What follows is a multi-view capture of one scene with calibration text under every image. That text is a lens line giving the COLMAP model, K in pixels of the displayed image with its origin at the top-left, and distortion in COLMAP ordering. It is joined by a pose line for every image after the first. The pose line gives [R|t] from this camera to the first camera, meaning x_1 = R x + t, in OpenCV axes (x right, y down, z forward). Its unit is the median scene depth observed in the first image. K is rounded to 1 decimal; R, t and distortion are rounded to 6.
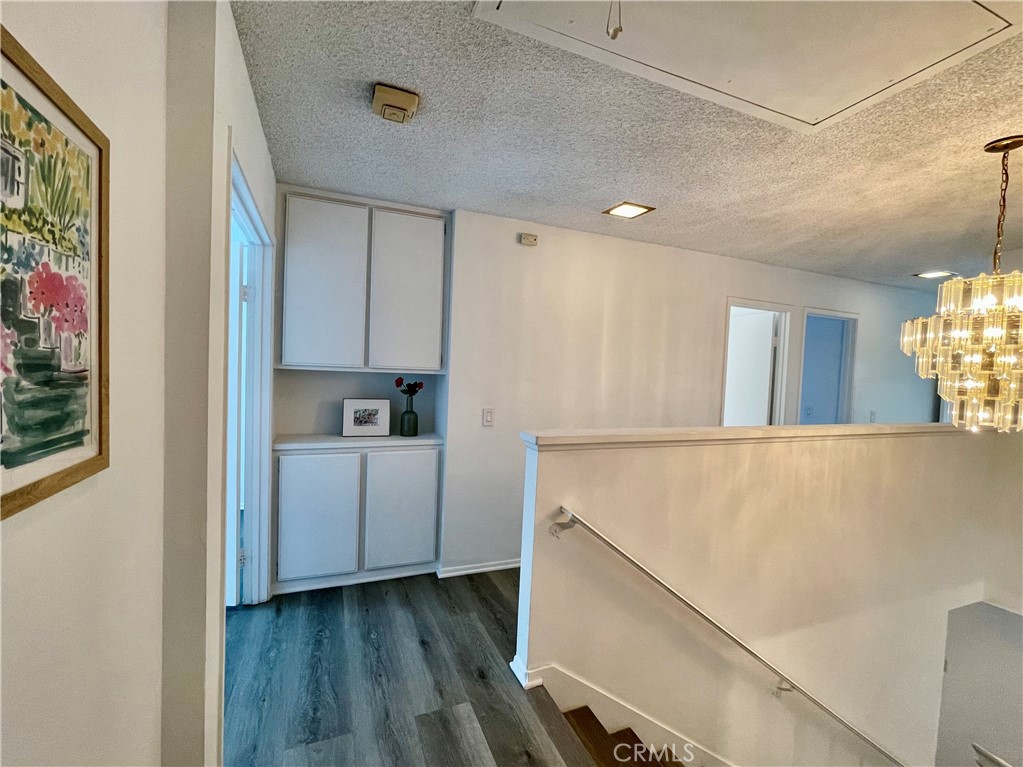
lens RADIAL K [[437.9, 0, 504.9], [0, 437.9, 385.8], [0, 0, 1]] dist [-0.002052, -0.000243]
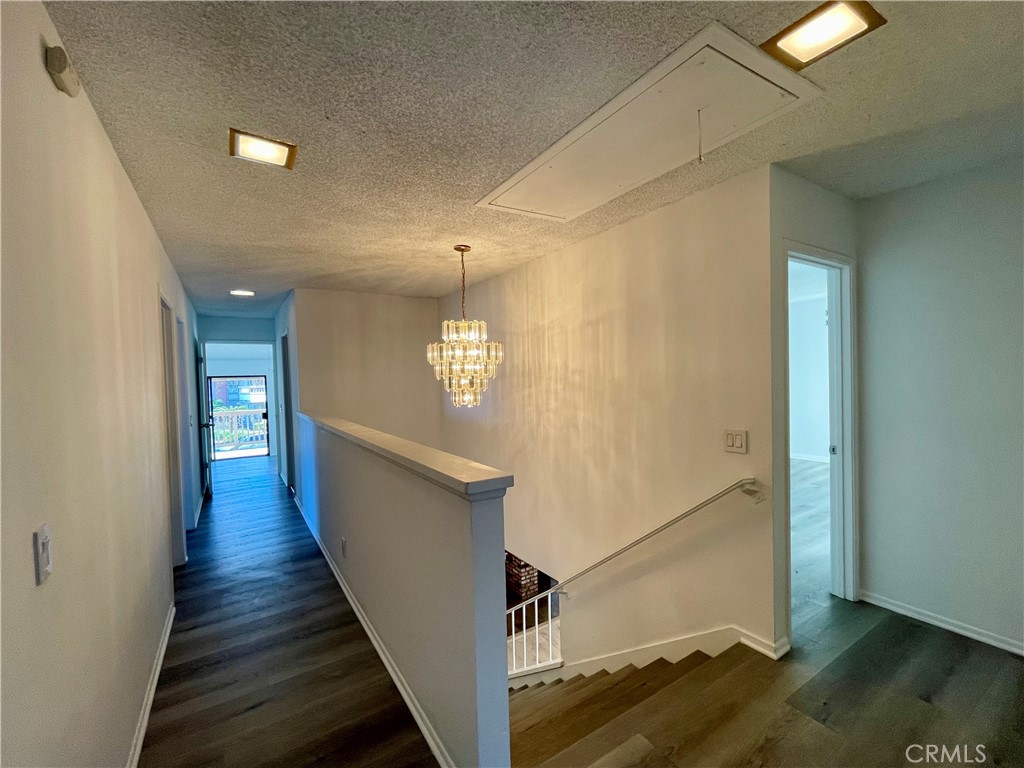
lens RADIAL K [[438.3, 0, 505.4], [0, 438.3, 386.3], [0, 0, 1]] dist [-0.002052, -0.000243]
pose [[-0.156275, -0.048116, 0.986541, -0.613997], [0.049528, 0.997174, 0.056481, -0.075660], [-0.986471, 0.057688, -0.153450, 1.025779]]
